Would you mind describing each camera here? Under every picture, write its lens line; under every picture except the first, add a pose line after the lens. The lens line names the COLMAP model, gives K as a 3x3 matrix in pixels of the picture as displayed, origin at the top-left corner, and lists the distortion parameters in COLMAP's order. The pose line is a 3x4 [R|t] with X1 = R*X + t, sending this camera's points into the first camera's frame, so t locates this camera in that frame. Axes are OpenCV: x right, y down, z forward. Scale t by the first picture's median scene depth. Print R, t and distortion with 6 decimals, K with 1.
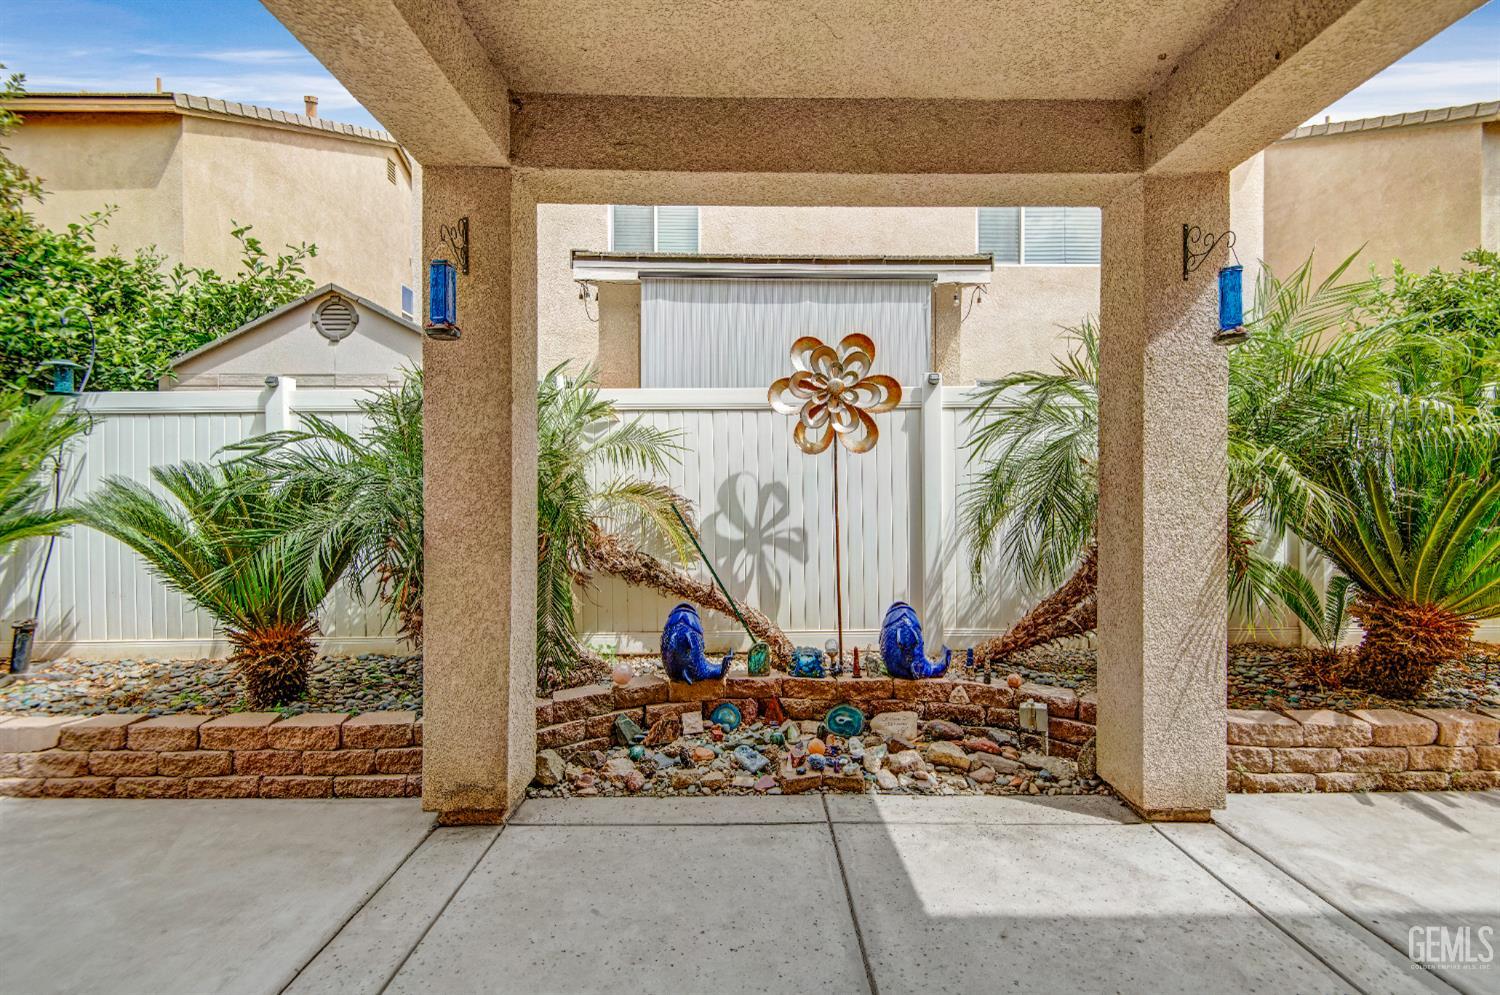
lens RADIAL K [[678.5, 0, 754.9], [0, 678.5, 493.6], [0, 0, 1]] dist [0.032734, -0.018125]
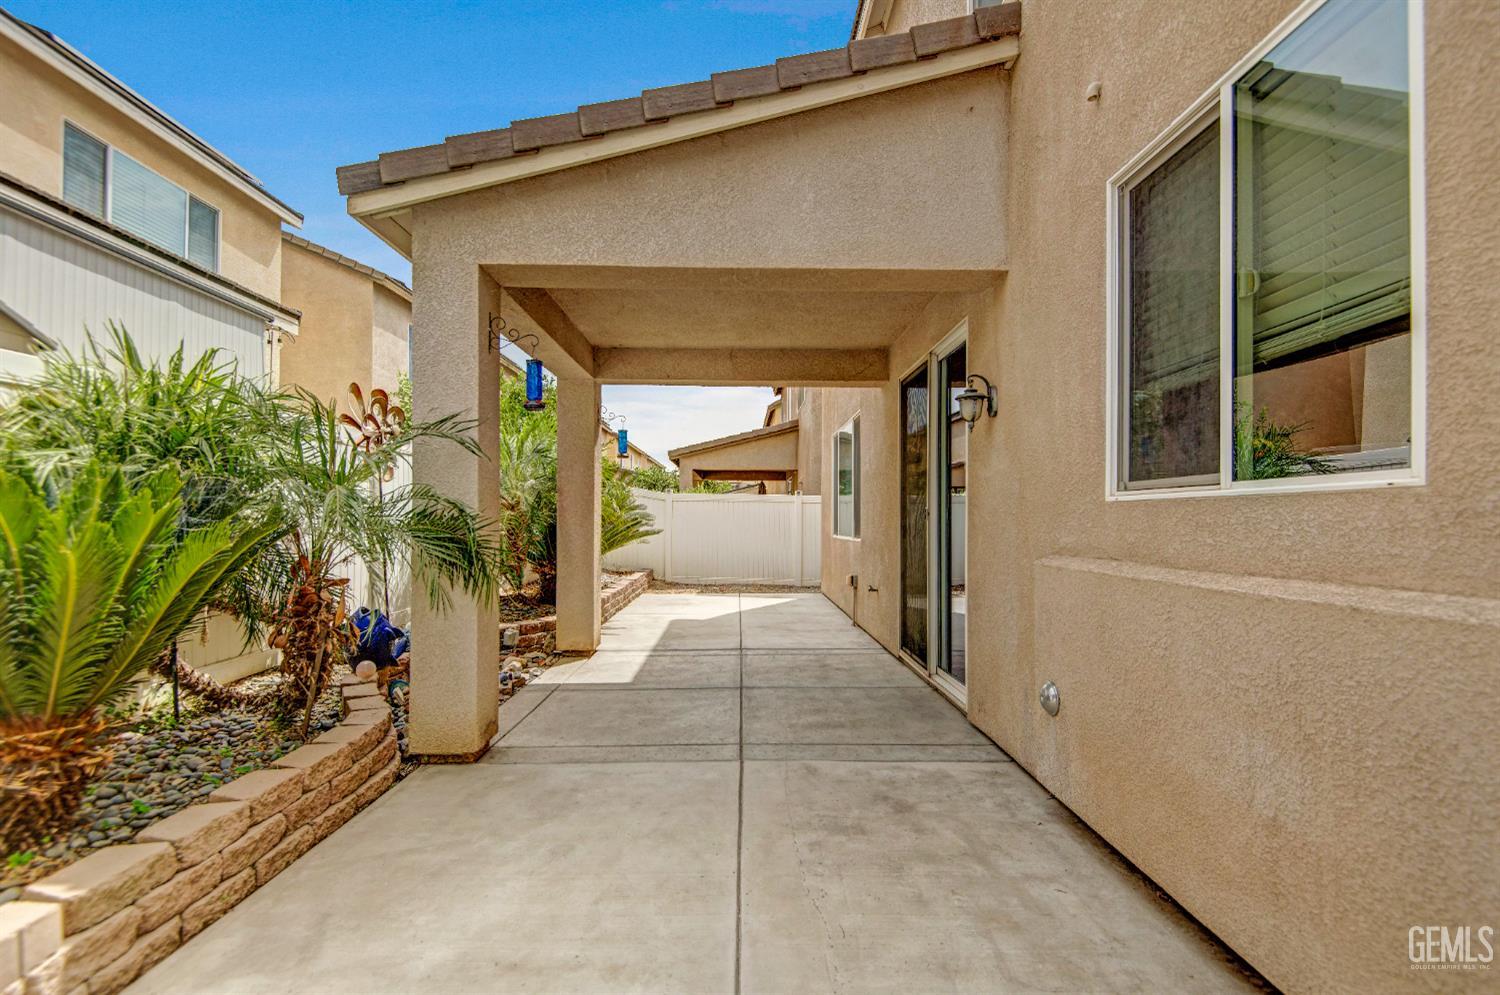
lens RADIAL K [[678.5, 0, 754.9], [0, 678.5, 493.6], [0, 0, 1]] dist [0.032734, -0.018125]
pose [[-0.002496, 0.037197, 0.999305, -1.248456], [-0.002946, 0.999303, -0.037205, 0.007794], [-0.999993, -0.003037, -0.002384, 0.320494]]
